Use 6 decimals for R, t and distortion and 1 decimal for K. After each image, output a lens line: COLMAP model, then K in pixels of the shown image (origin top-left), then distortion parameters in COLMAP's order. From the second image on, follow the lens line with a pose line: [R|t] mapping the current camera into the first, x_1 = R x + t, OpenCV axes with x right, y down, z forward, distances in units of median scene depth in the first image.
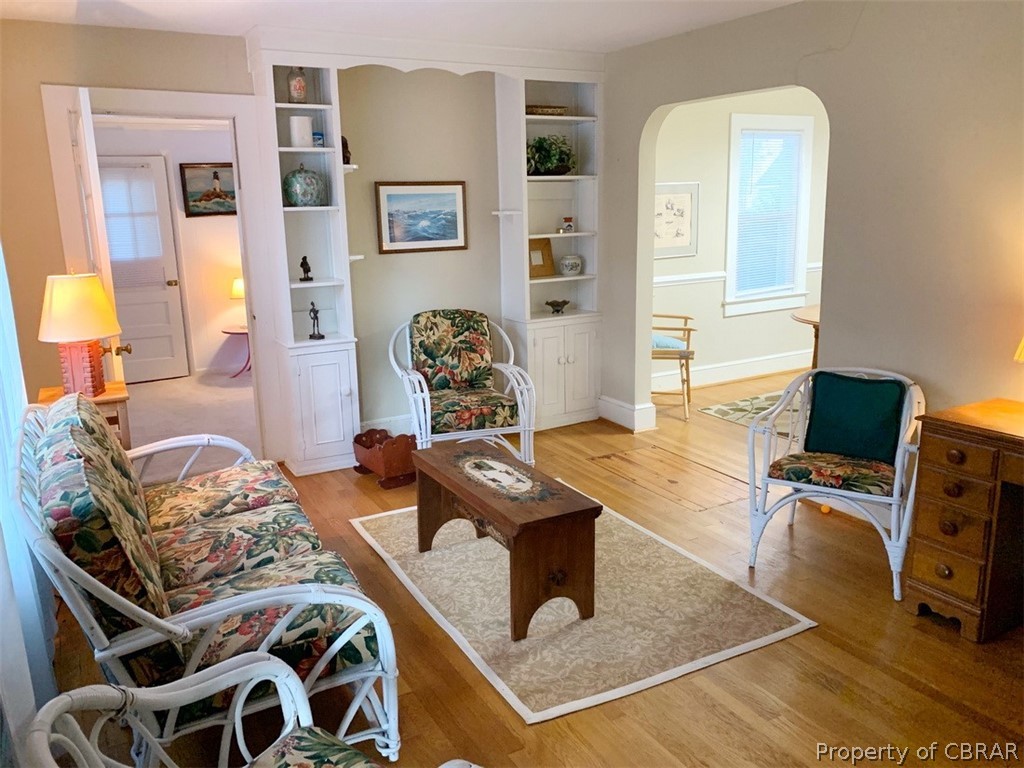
lens RADIAL K [[789.6, 0, 510.3], [0, 789.6, 382.0], [0, 0, 1]] dist [-0.002092, 0.002762]
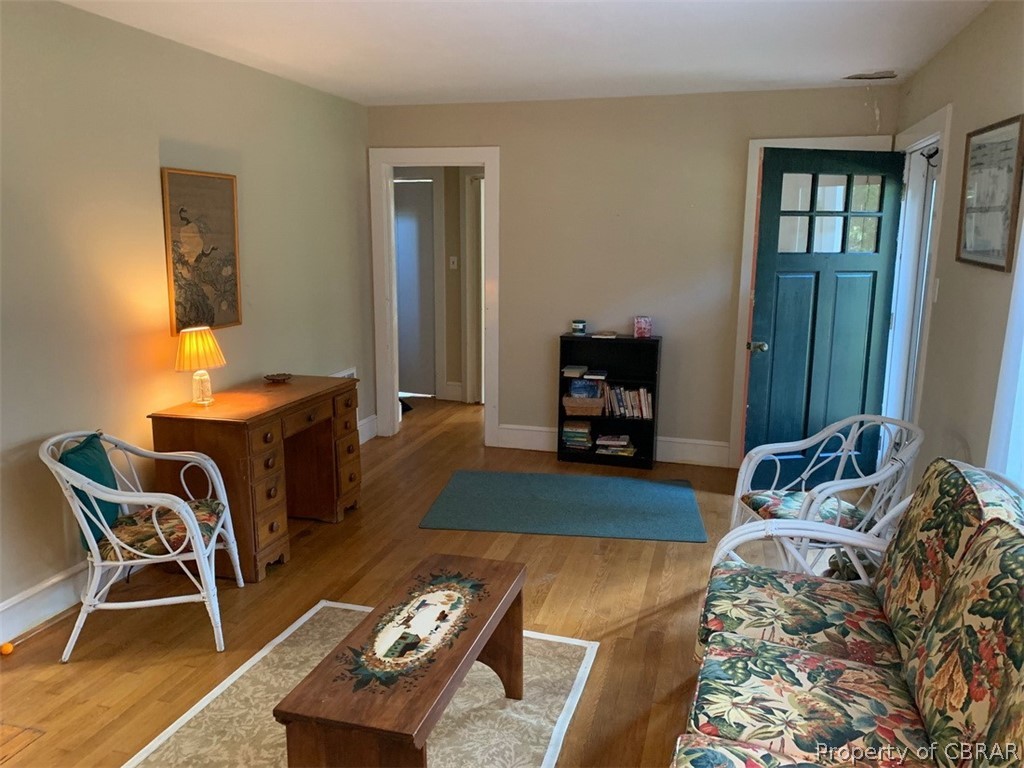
lens RADIAL K [[789.6, 0, 511.1], [0, 789.6, 383.8], [0, 0, 1]] dist [-0.002092, 0.002762]
pose [[-0.703582, -0.115406, 0.701180, -0.588983], [0.167594, 0.931941, 0.321555, -0.320061], [-0.690568, 0.343754, -0.636356, 1.440557]]
